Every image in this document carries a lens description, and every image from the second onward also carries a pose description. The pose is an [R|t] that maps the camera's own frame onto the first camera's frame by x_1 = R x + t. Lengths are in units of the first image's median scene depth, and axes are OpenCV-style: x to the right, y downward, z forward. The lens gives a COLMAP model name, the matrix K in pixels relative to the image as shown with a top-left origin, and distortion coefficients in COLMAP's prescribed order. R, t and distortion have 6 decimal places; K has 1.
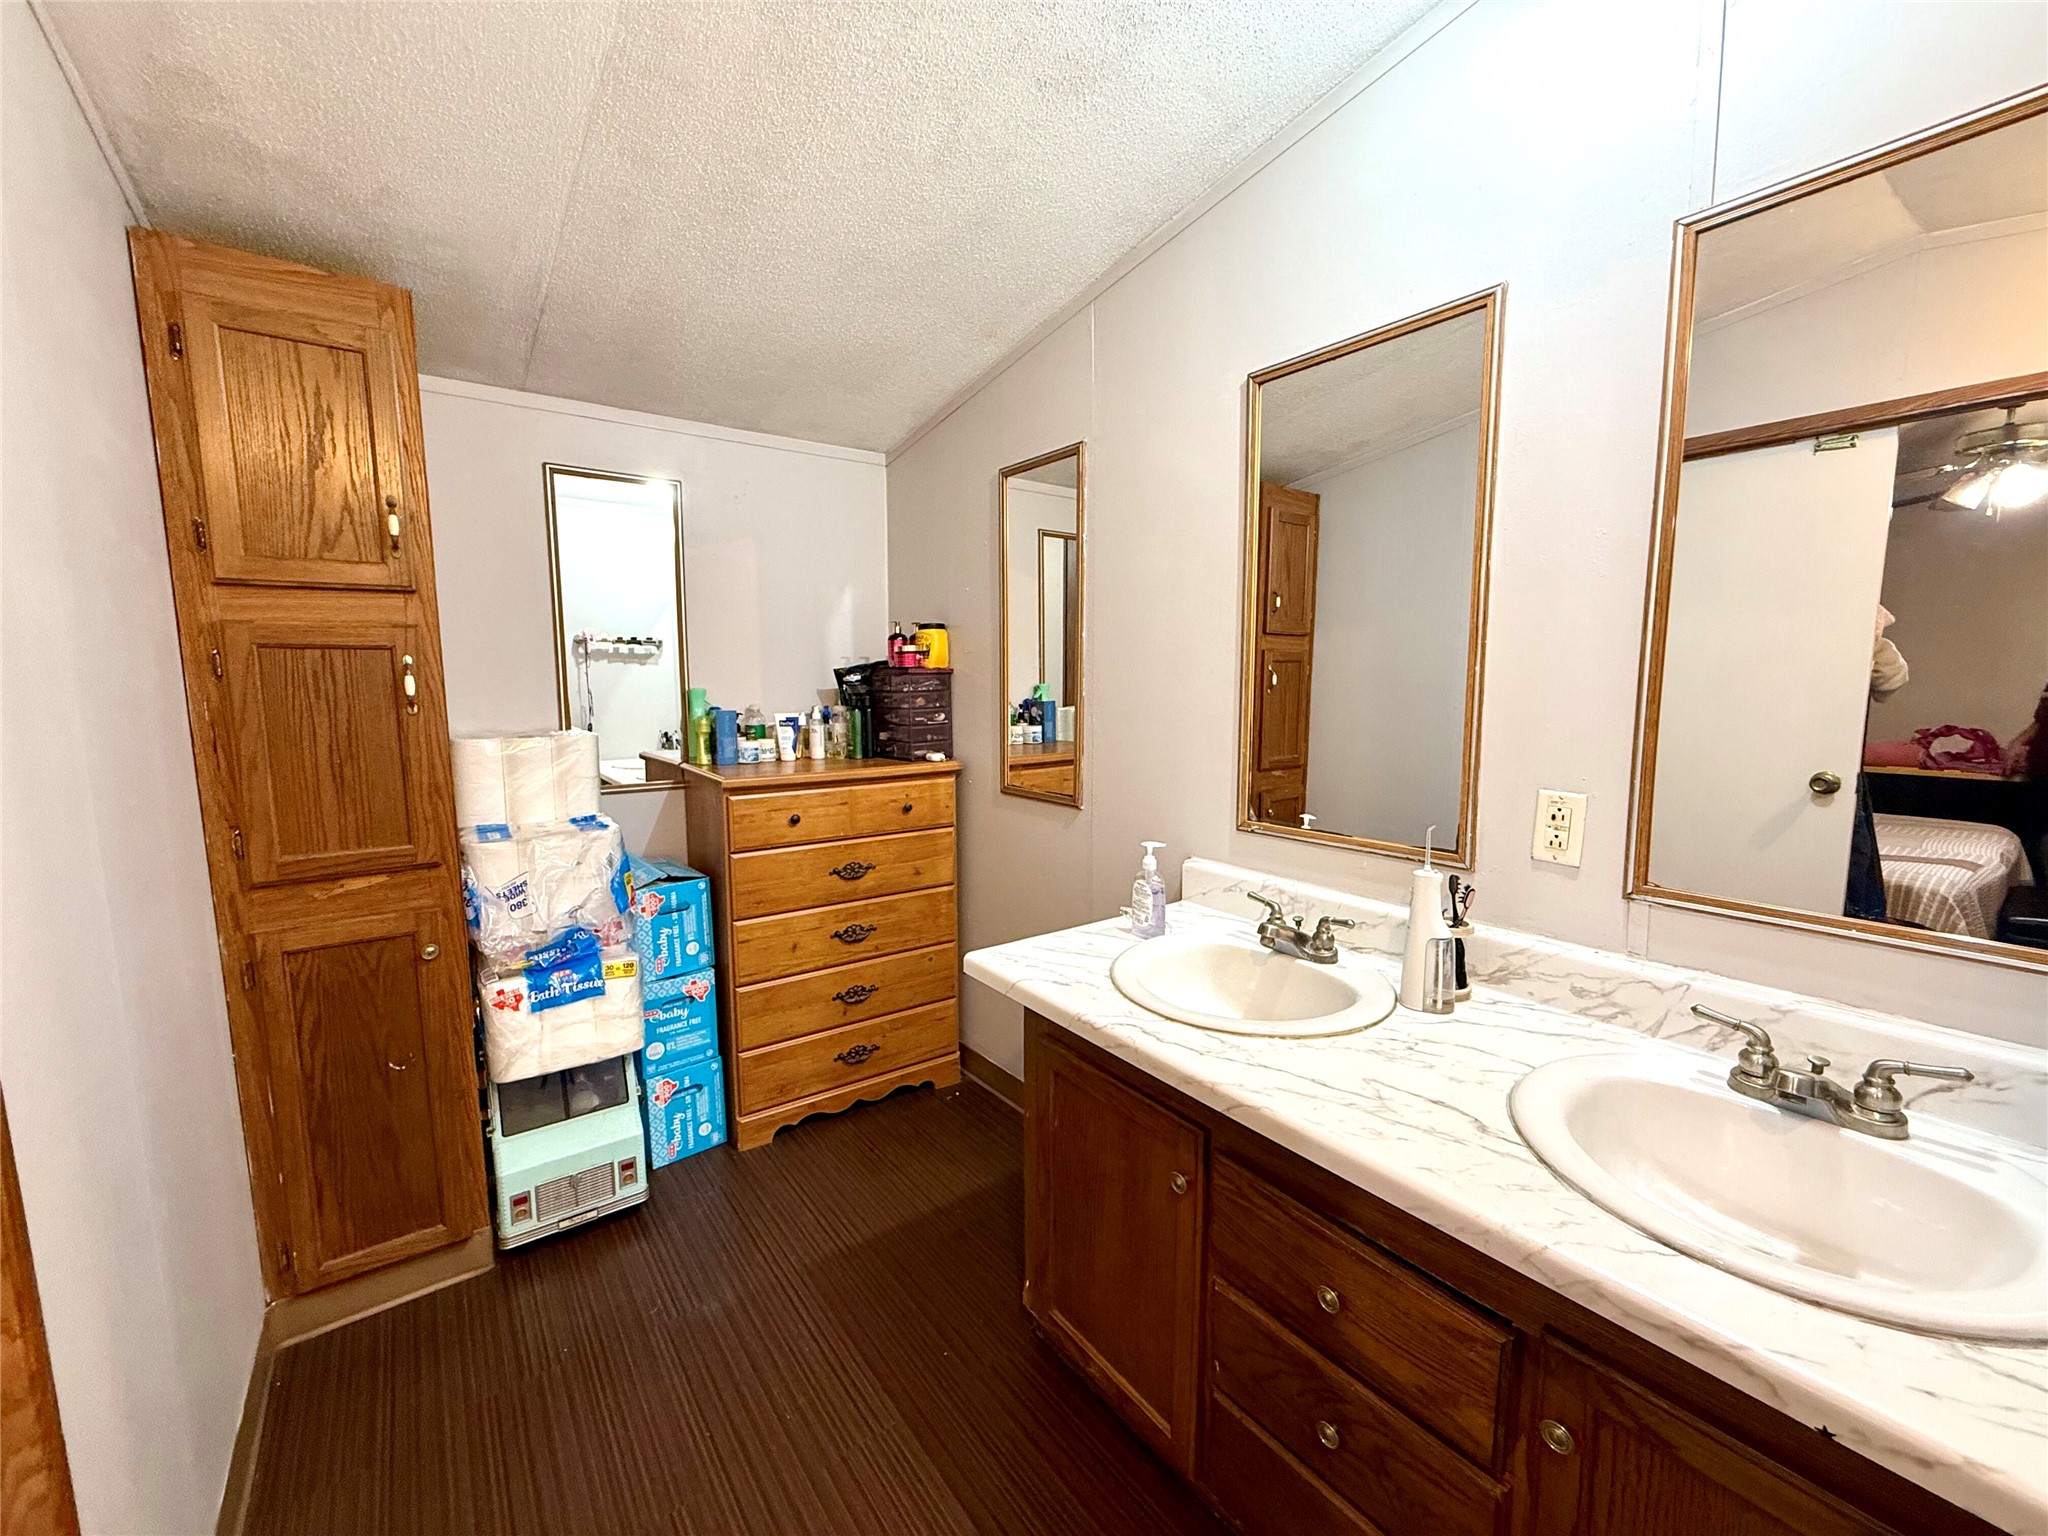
lens RADIAL K [[820.1, 0, 1022.6], [0, 820.1, 771.8], [0, 0, 1]] dist [0.001603, -0.000001]
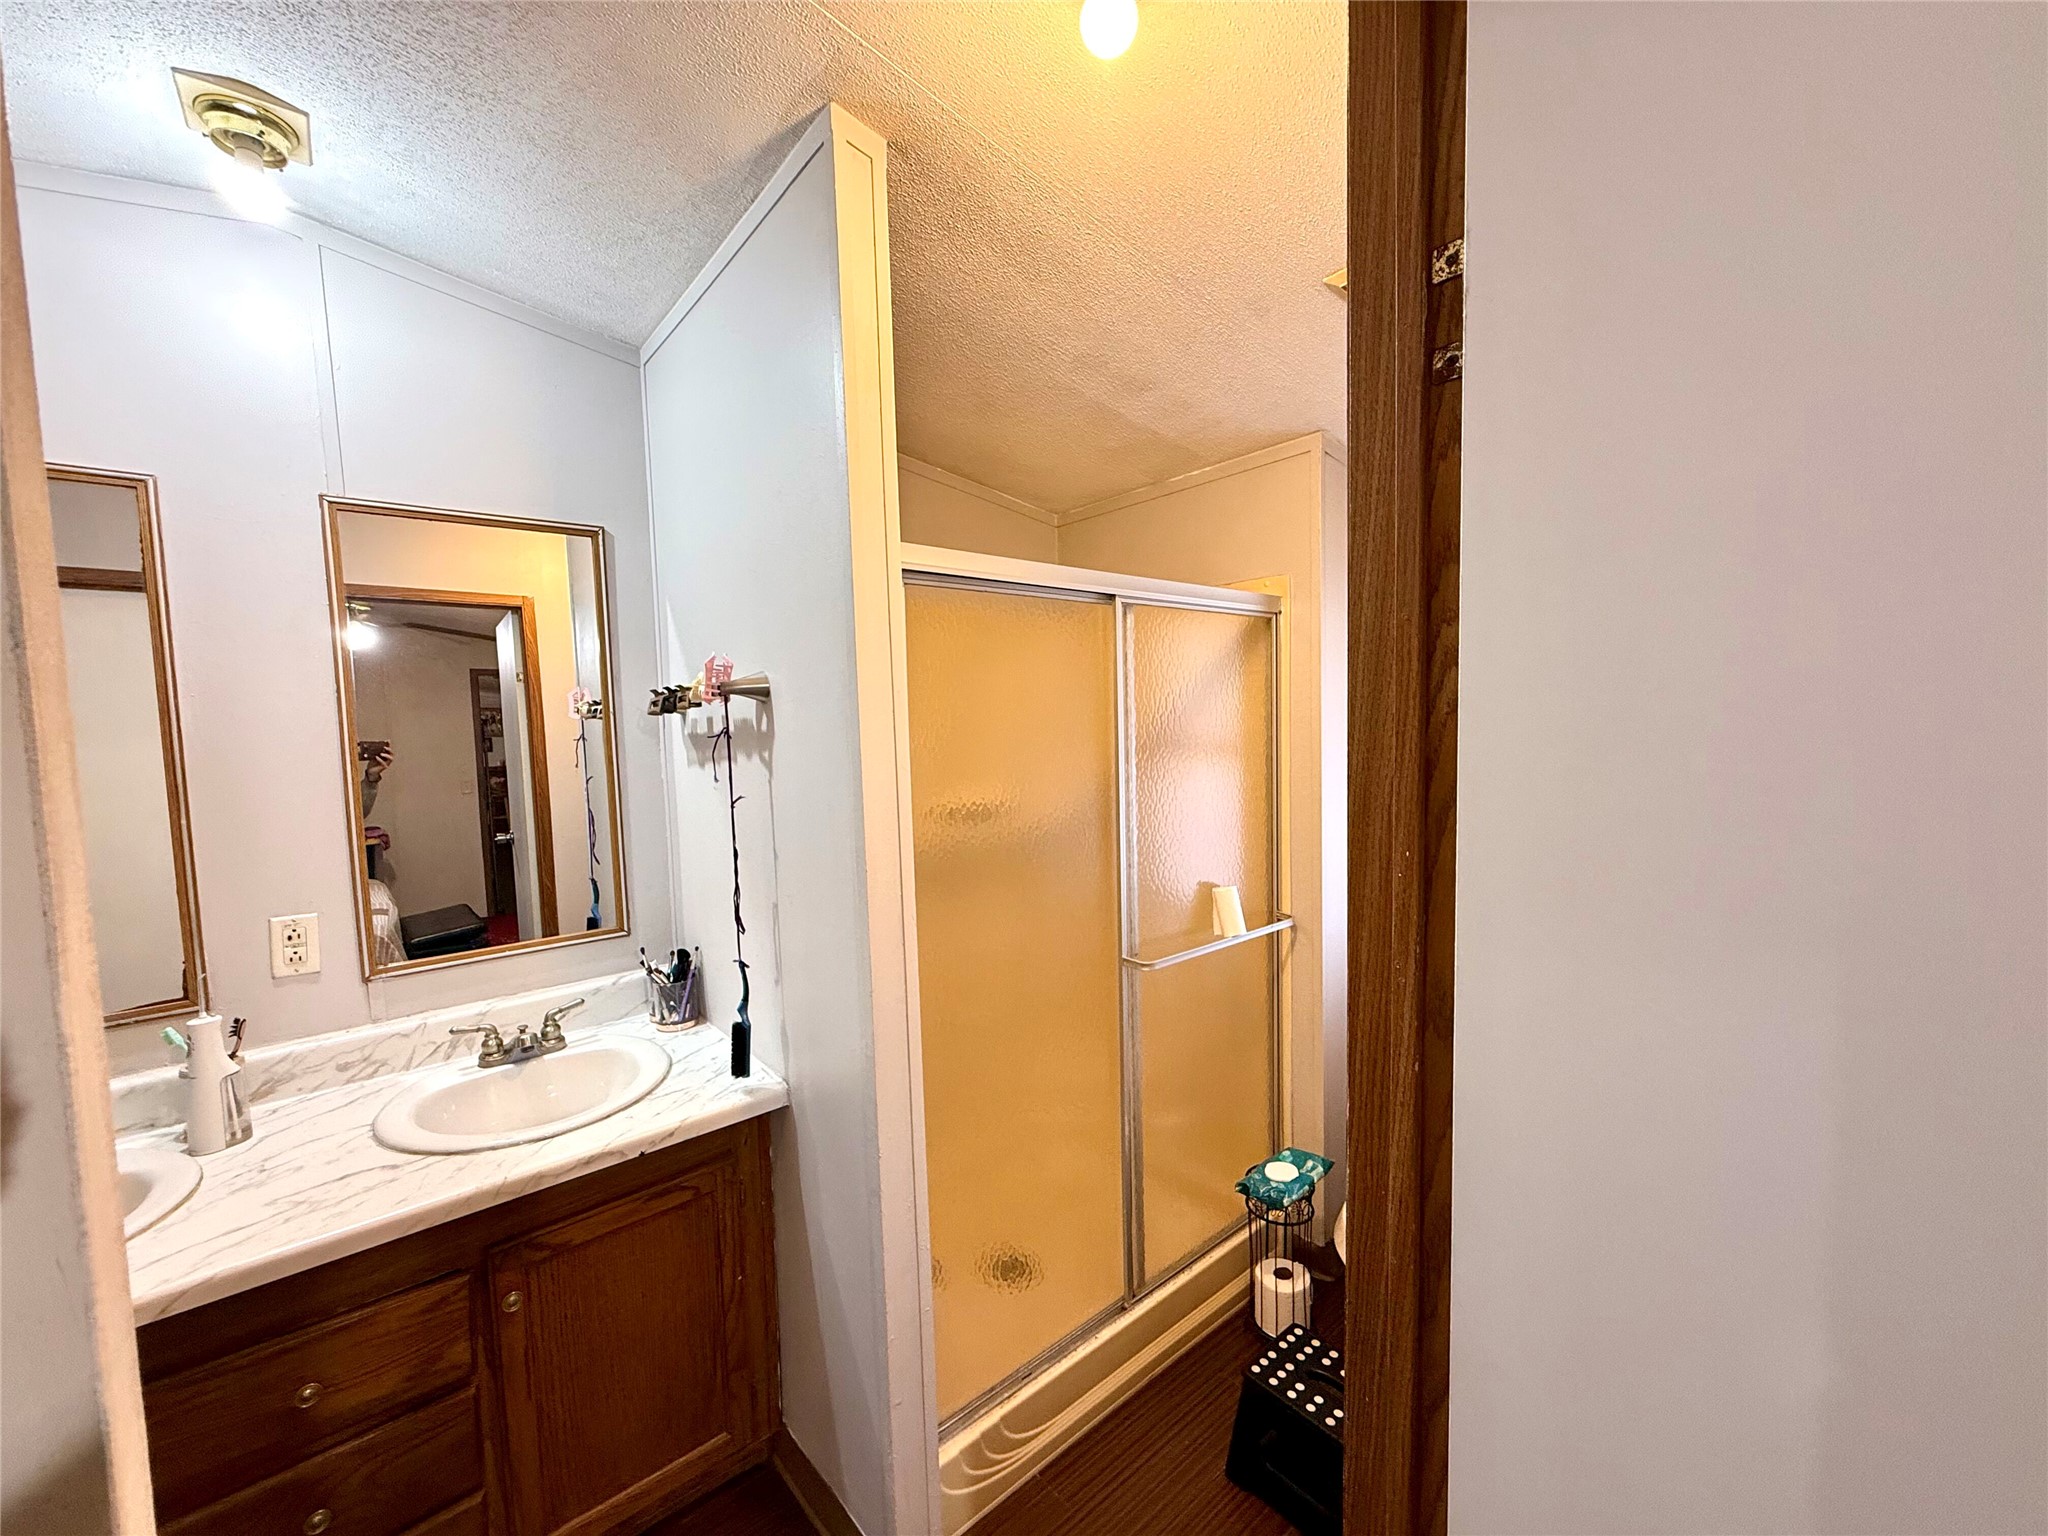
lens RADIAL K [[820.1, 0, 1024.8], [0, 820.1, 777.5], [0, 0, 1]] dist [0.001603, -0.000001]
pose [[-0.060405, -0.058669, 0.996448, -0.694583], [0.148552, 0.986626, 0.067096, -0.112350], [-0.987058, 0.152078, -0.050882, -0.038479]]
